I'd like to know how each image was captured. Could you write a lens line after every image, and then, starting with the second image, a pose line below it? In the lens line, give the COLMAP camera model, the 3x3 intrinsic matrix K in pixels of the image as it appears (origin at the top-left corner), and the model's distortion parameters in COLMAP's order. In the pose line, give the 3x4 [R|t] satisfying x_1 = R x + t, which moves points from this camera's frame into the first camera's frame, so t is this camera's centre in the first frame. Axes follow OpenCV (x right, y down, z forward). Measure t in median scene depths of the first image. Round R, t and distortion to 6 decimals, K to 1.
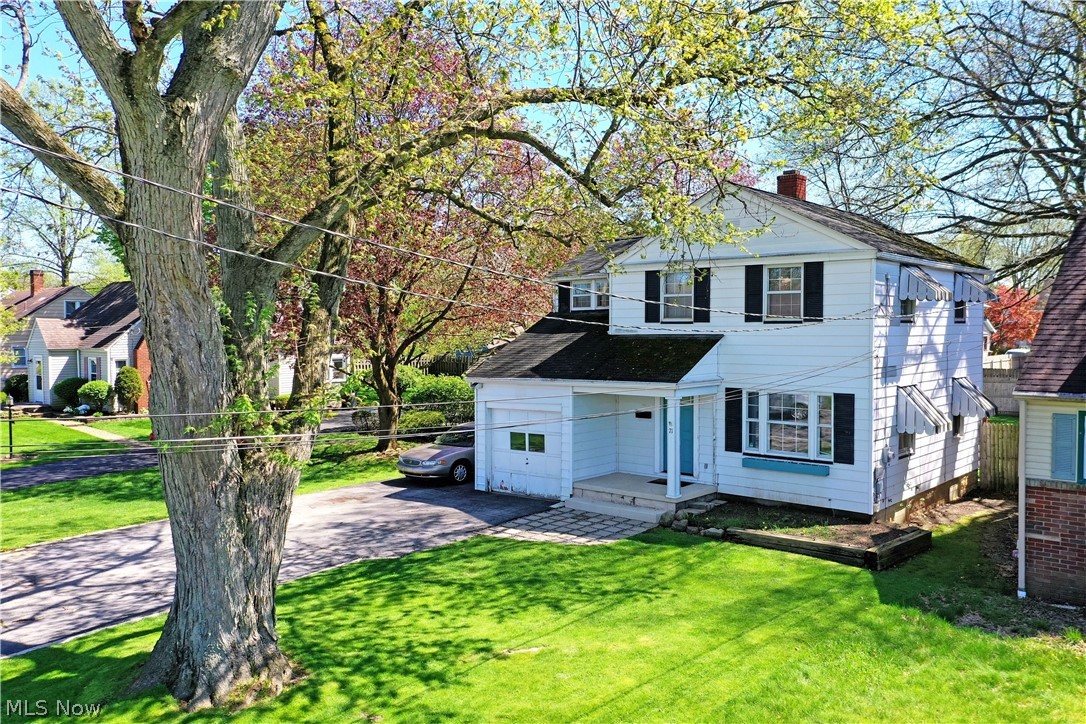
lens RADIAL K [[859.4, 0, 539.8], [0, 859.4, 358.4], [0, 0, 1]] dist [0.019800, 0.002971]
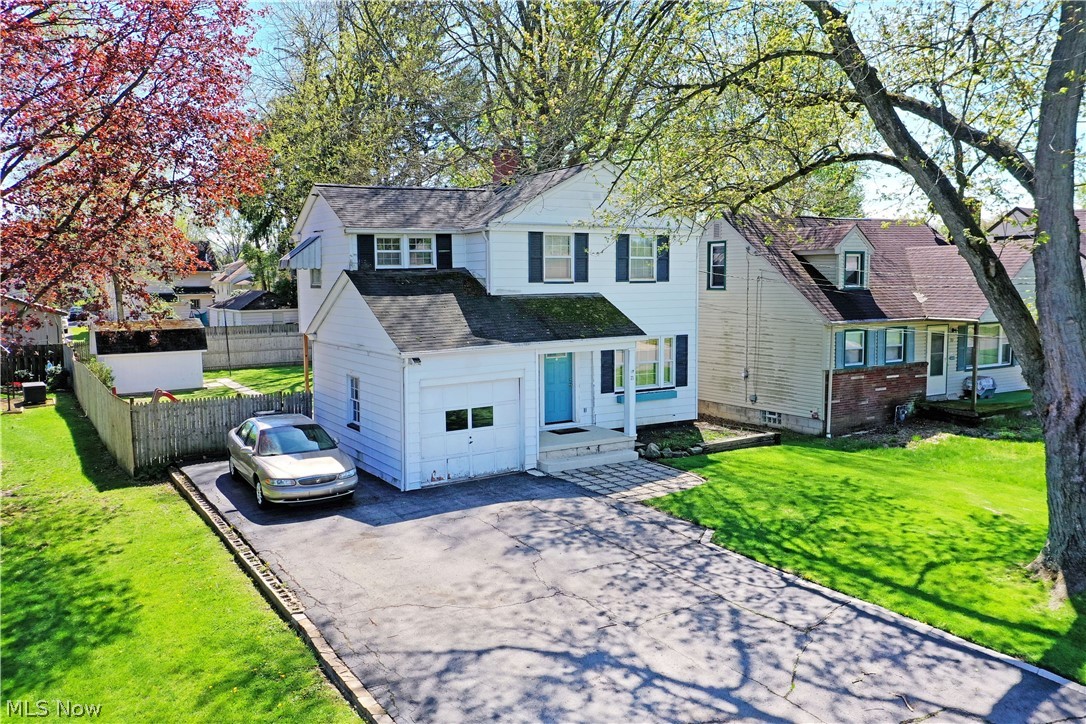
lens RADIAL K [[859.4, 0, 539.2], [0, 859.4, 365.4], [0, 0, 1]] dist [0.019800, 0.002971]
pose [[0.300836, -0.089108, 0.949504, -1.200389], [0.042965, 0.995881, 0.079848, -0.034950], [-0.952708, 0.016774, 0.303425, 0.967873]]
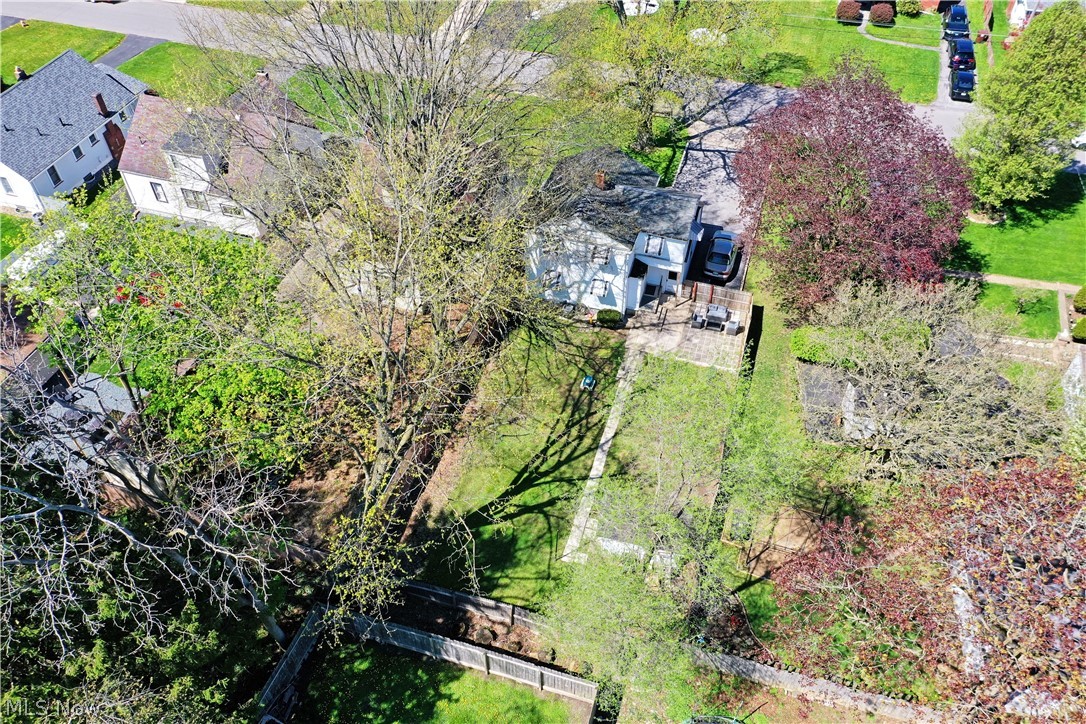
lens RADIAL K [[859.4, 0, 543.7], [0, 859.4, 367.3], [0, 0, 1]] dist [0.019800, 0.002971]
pose [[-0.914062, 0.299639, -0.273326, 1.874810], [-0.003085, 0.668766, 0.743467, -2.411757], [0.405562, 0.680418, -0.610369, 4.153765]]
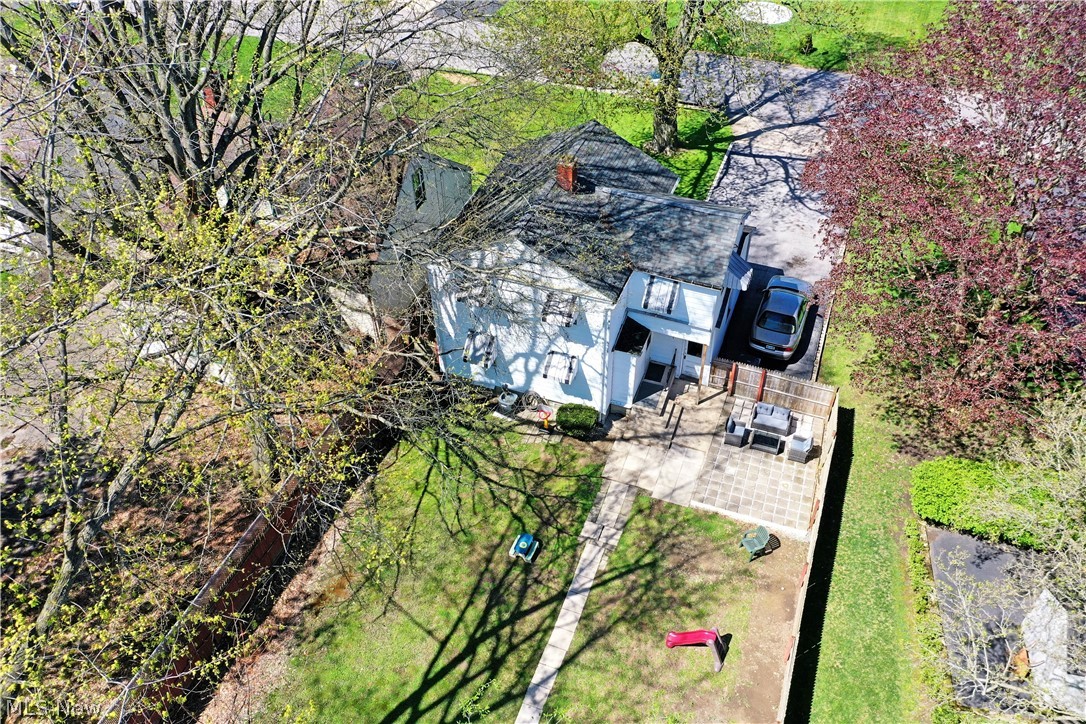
lens RADIAL K [[859.4, 0, 542.6], [0, 859.4, 362.1], [0, 0, 1]] dist [0.019800, 0.002971]
pose [[-0.938438, 0.243761, -0.244774, 1.098307], [0.001545, 0.711526, 0.702658, -1.369514], [0.345443, 0.659023, -0.668100, 3.135521]]
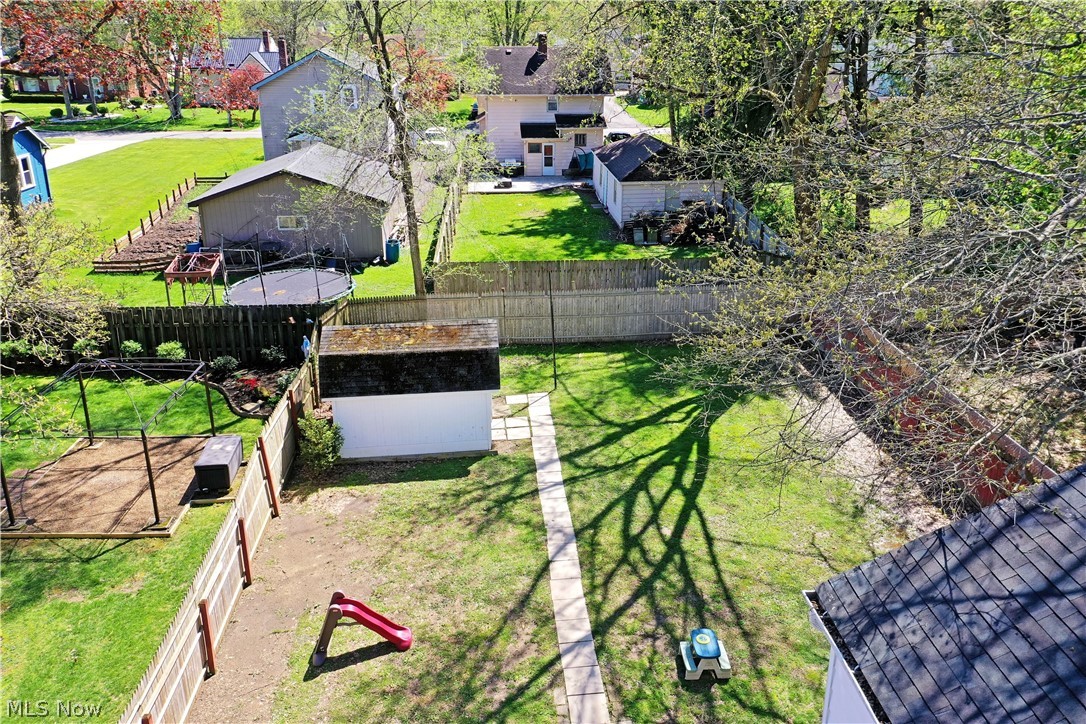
lens RADIAL K [[859.4, 0, 542.8], [0, 859.4, 359.5], [0, 0, 1]] dist [0.019800, 0.002971]
pose [[0.707344, -0.256825, 0.658563, 0.086897], [0.017914, 0.937875, 0.346510, -0.445149], [-0.706643, -0.233304, 0.668001, 1.700722]]
